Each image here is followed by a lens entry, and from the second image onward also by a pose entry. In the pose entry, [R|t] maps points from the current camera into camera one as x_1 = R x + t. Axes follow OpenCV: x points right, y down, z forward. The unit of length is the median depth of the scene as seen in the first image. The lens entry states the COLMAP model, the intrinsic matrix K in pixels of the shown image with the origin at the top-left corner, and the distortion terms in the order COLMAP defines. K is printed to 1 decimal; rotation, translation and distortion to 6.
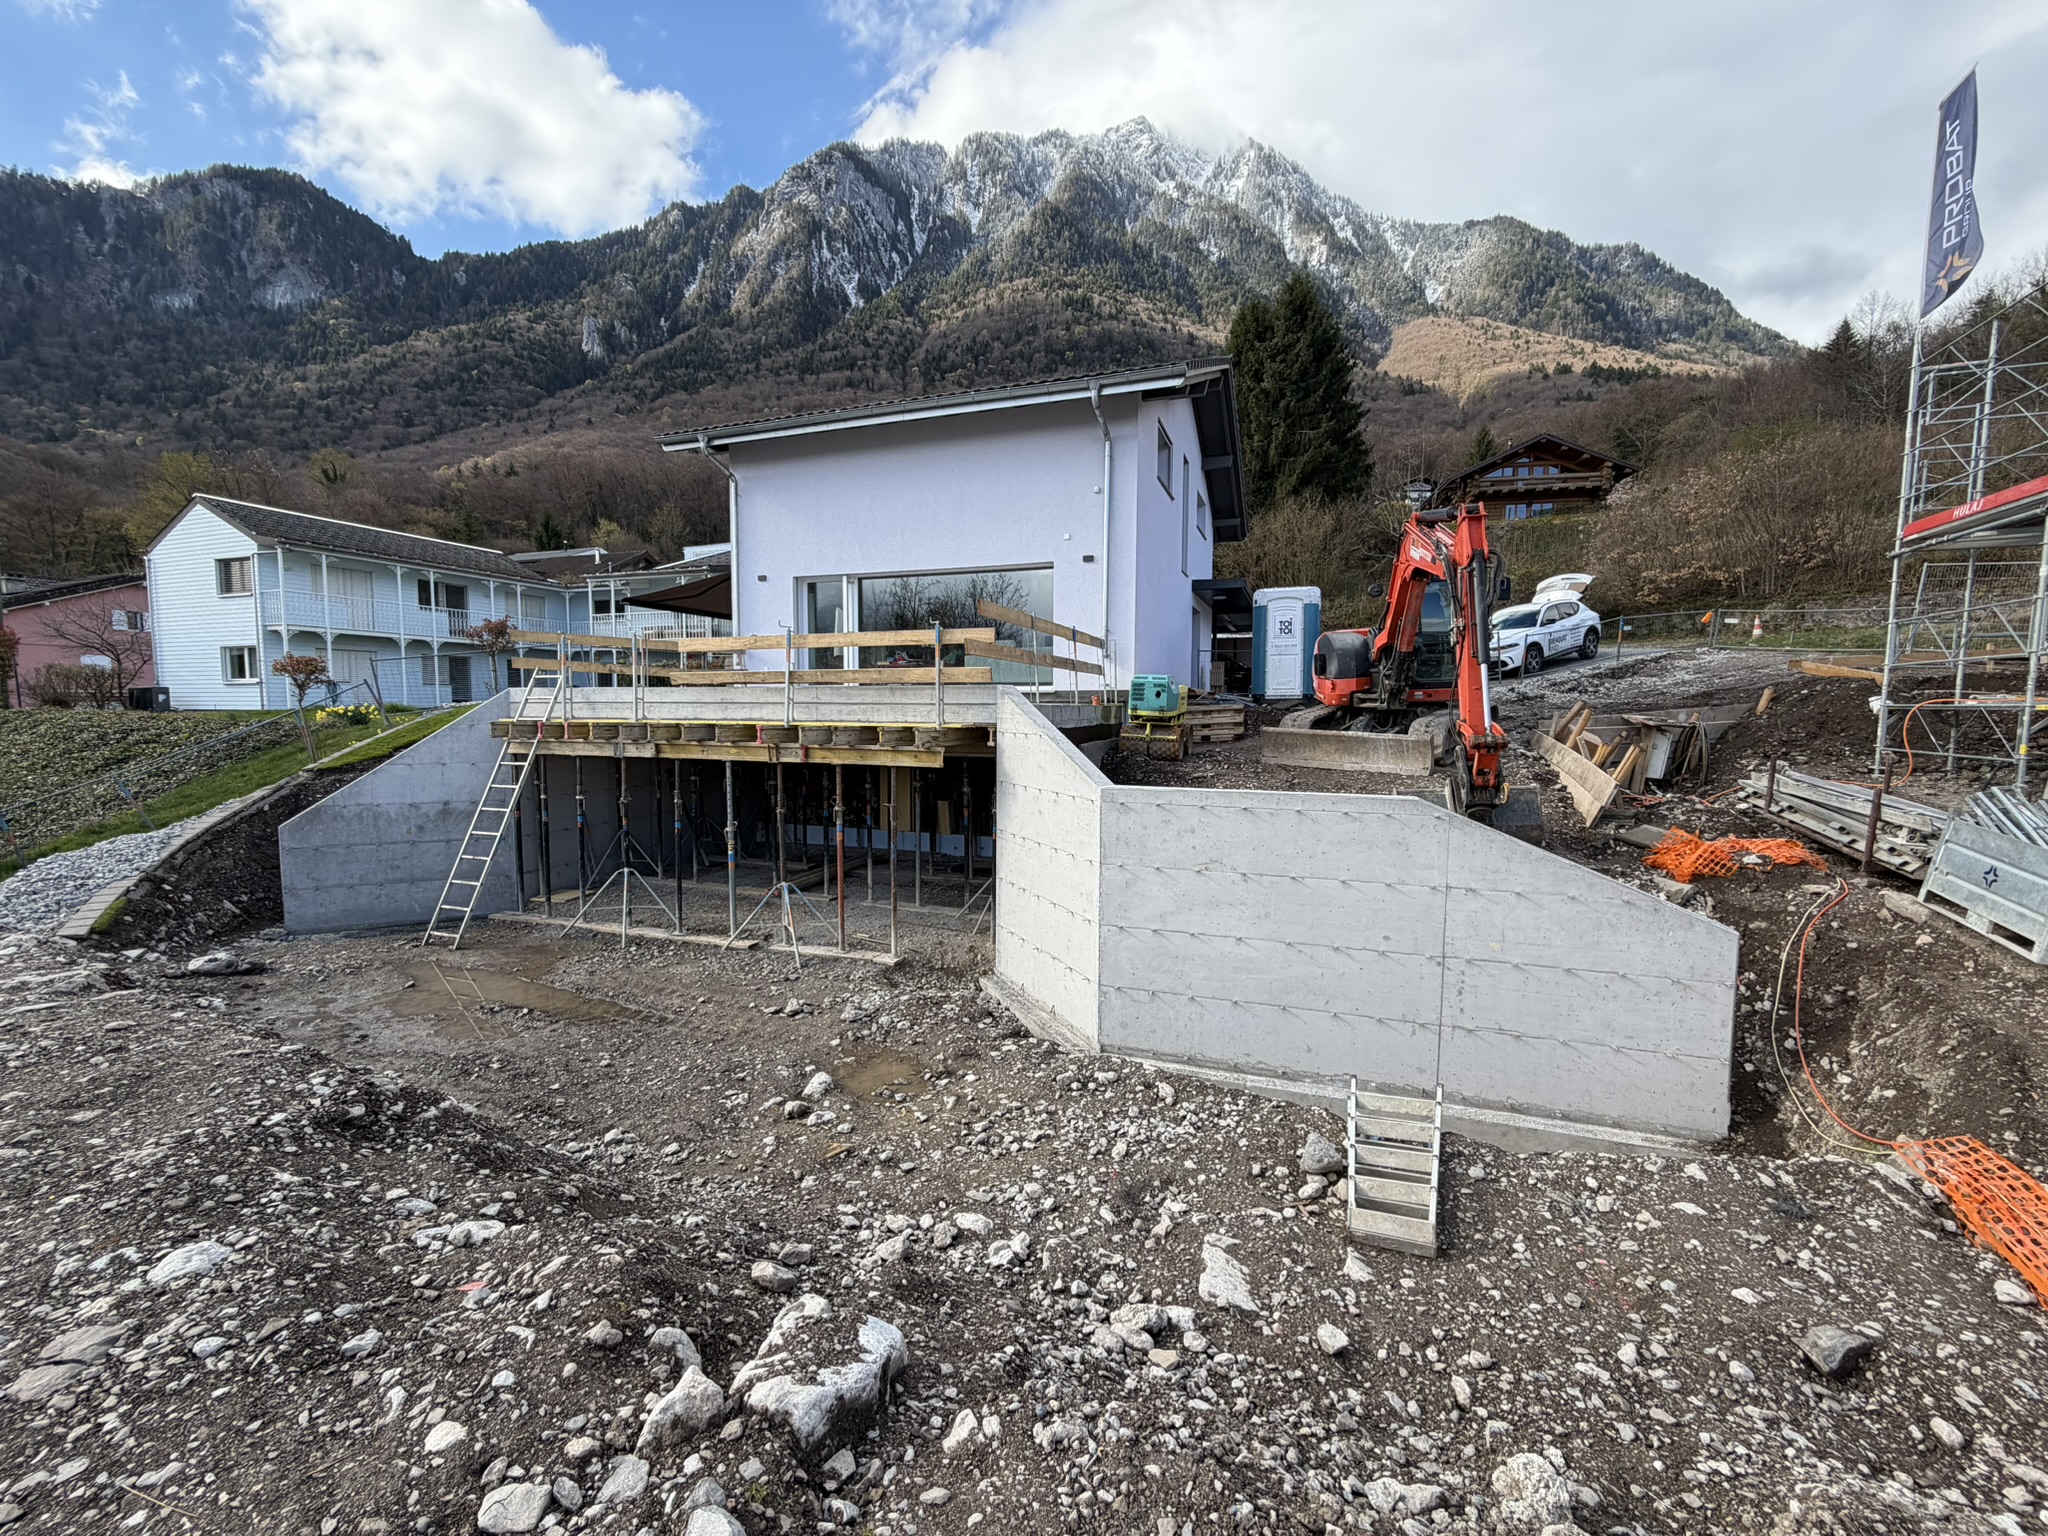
lens RADIAL K [[811.7, 0, 1025.8], [0, 811.7, 771.3], [0, 0, 1]] dist [-0.006499, -0.000260]
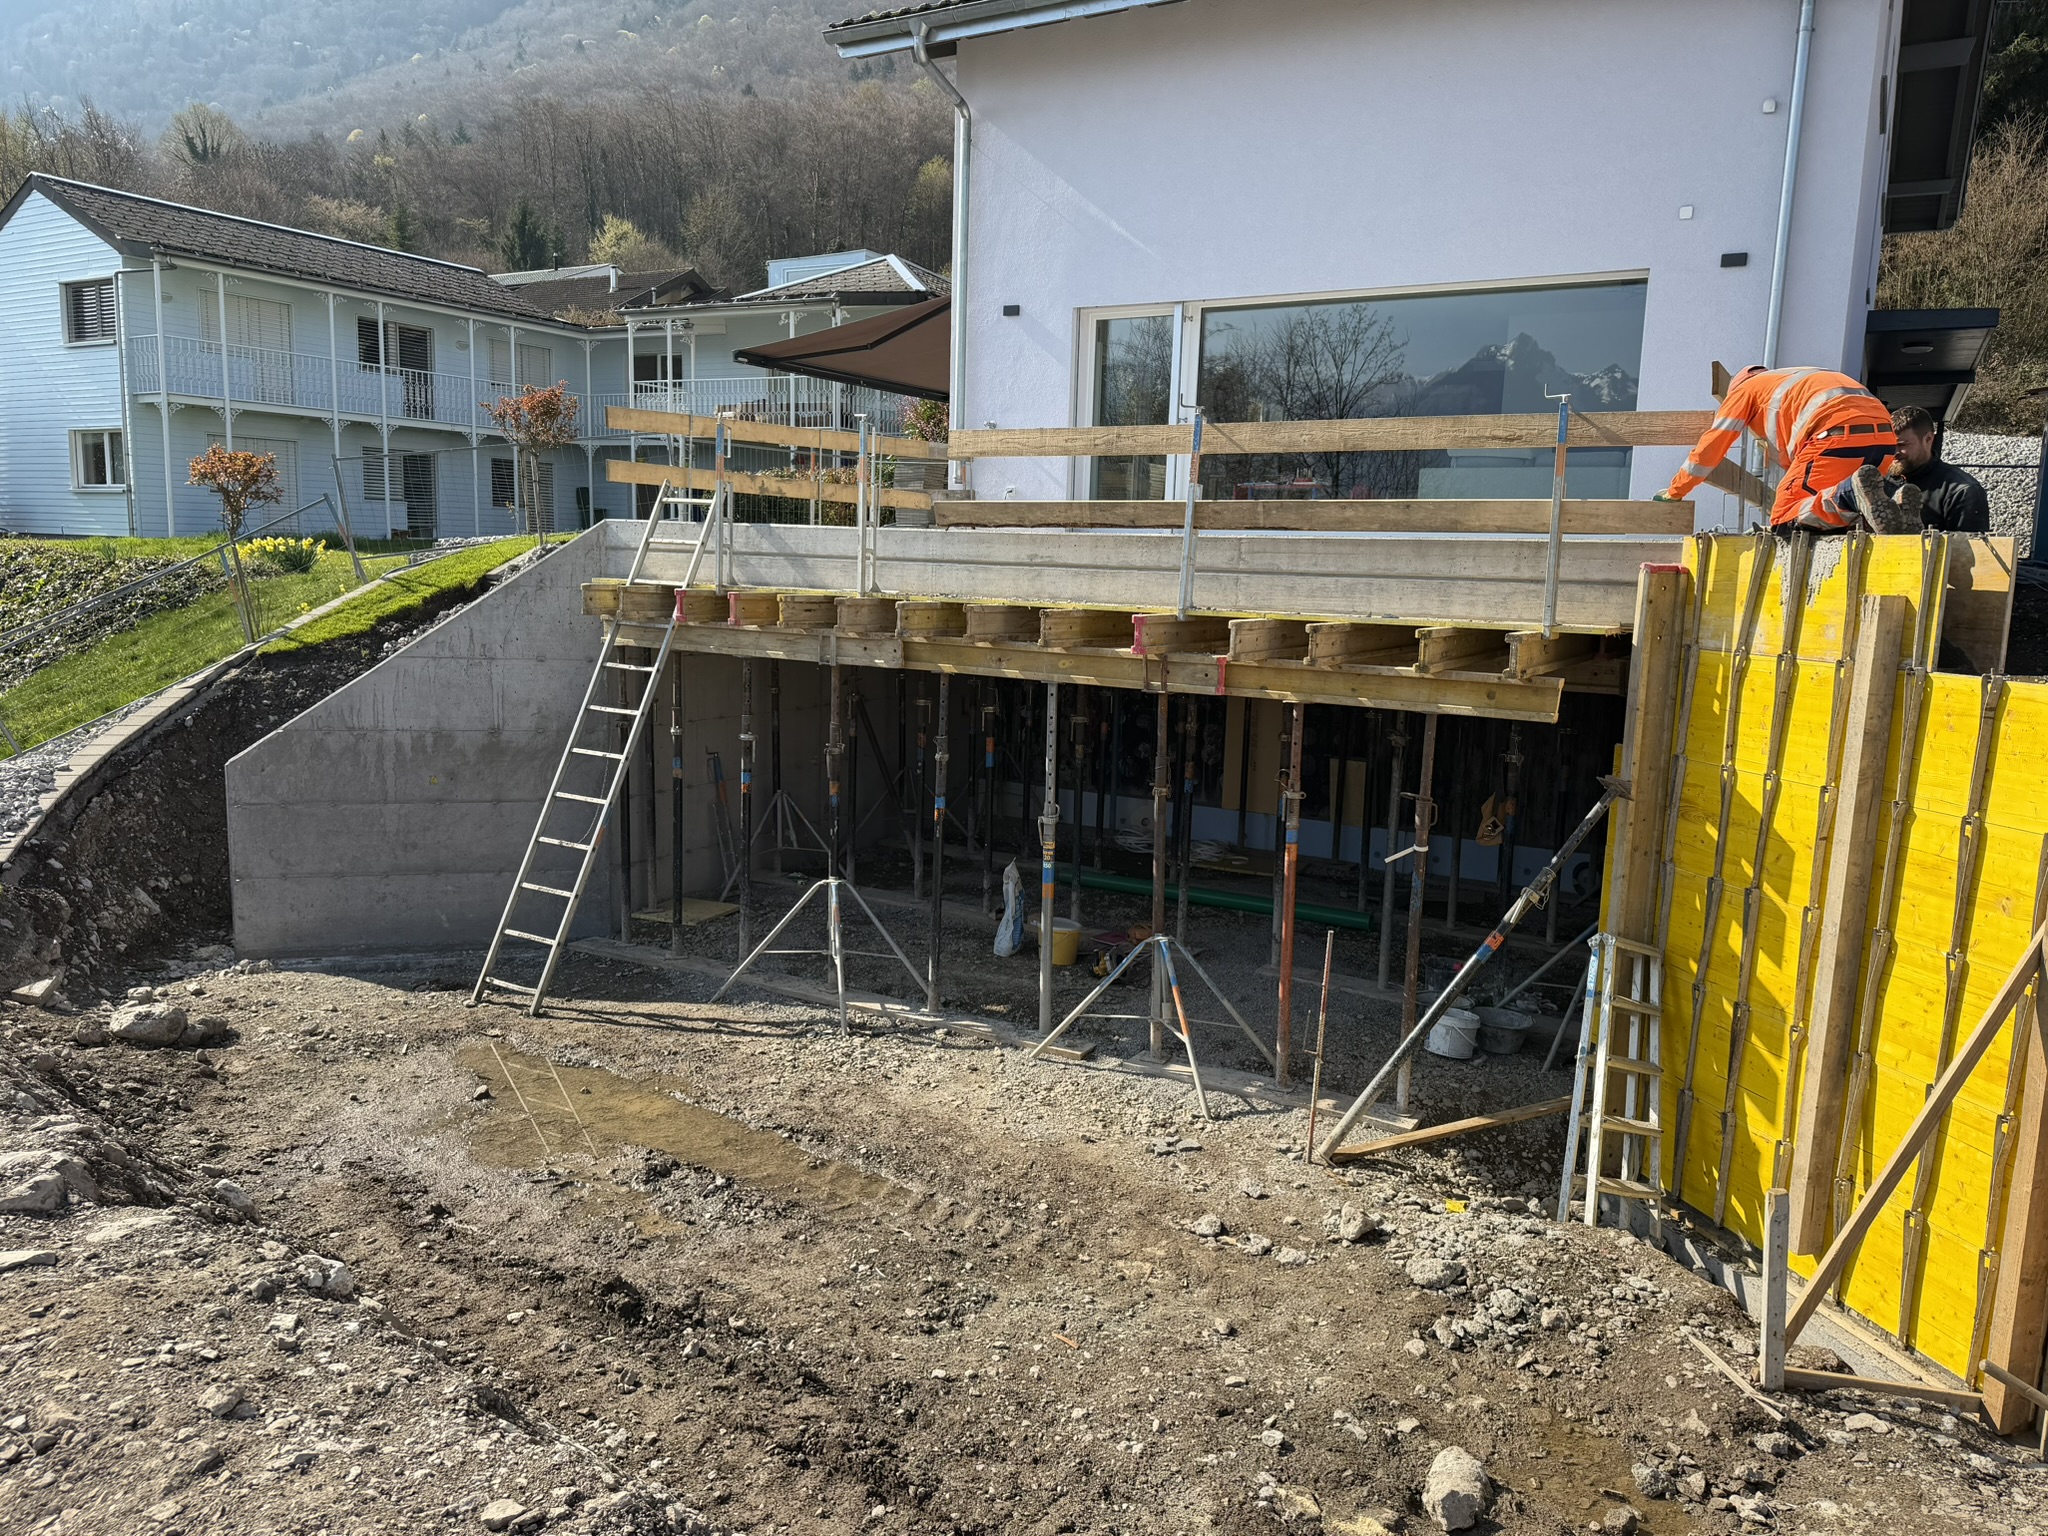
lens RADIAL K [[1429.0, 0, 1024.0], [0, 1429.0, 768.0], [0, 0, 1]] dist [0.053229, -0.063556]
pose [[0.981699, 0.052727, -0.182995, -0.119966], [-0.039986, 0.996557, 0.072633, -0.012802], [0.186195, -0.063987, 0.980427, 0.075905]]
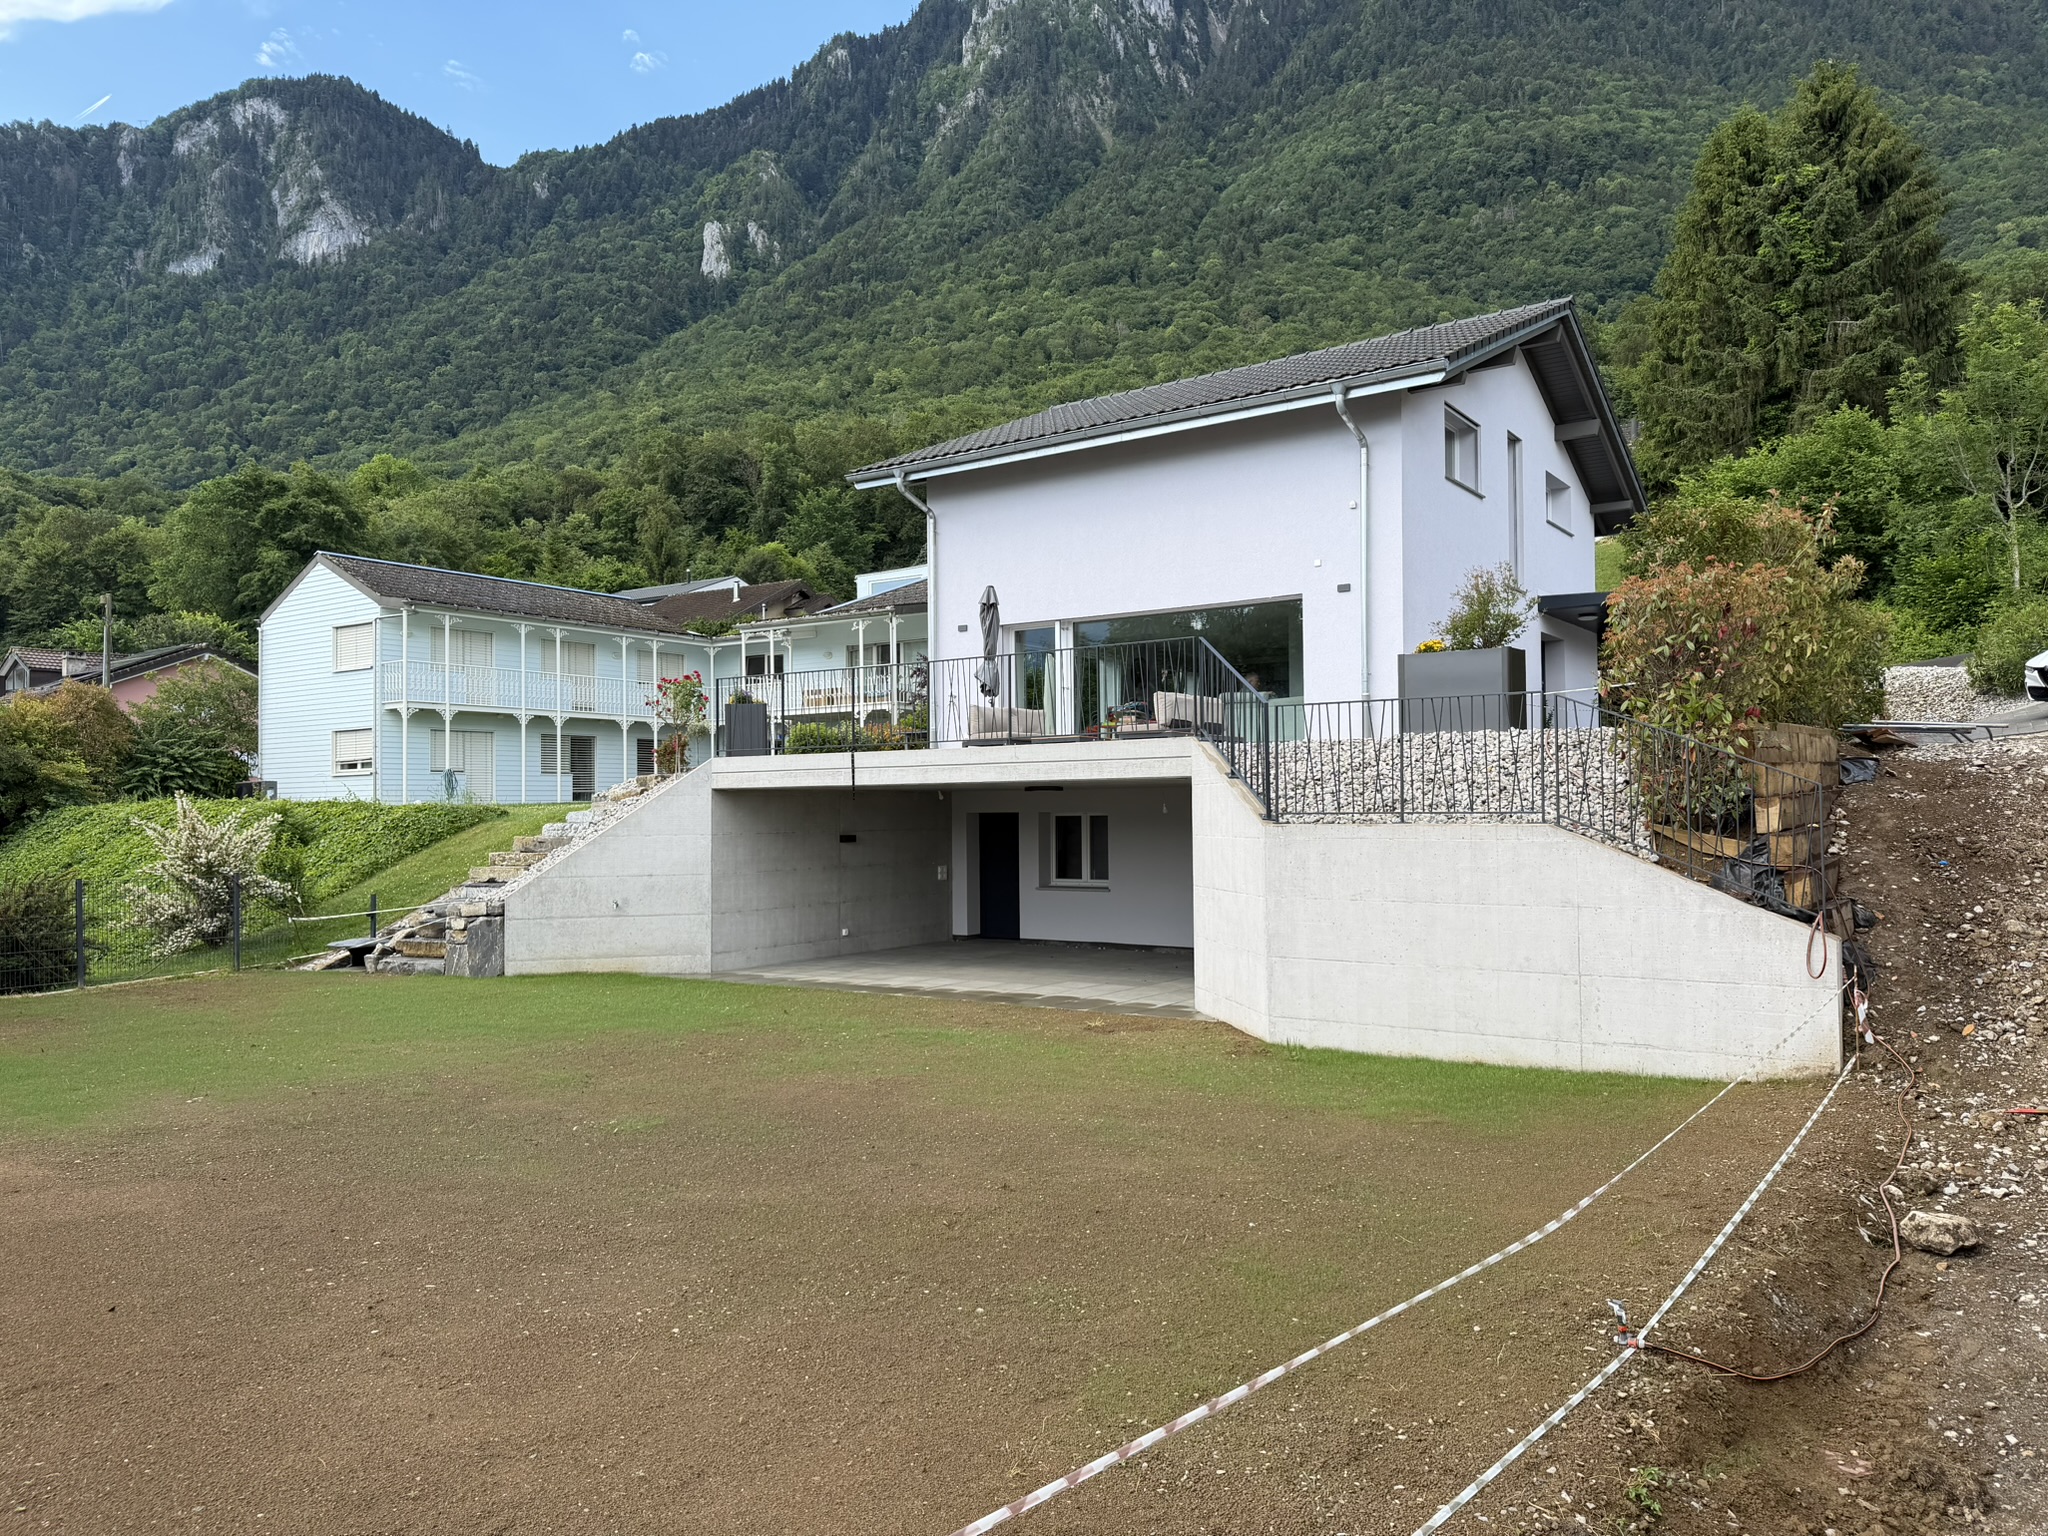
lens RADIAL K [[1429.0, 0, 1024.0], [0, 1429.0, 768.0], [0, 0, 1]] dist [0.053229, -0.063556]
pose [[0.964079, -0.022335, -0.264674, 0.112084], [-0.006510, 0.994172, -0.107609, 0.057872], [0.265535, 0.105467, 0.958315, -0.346733]]
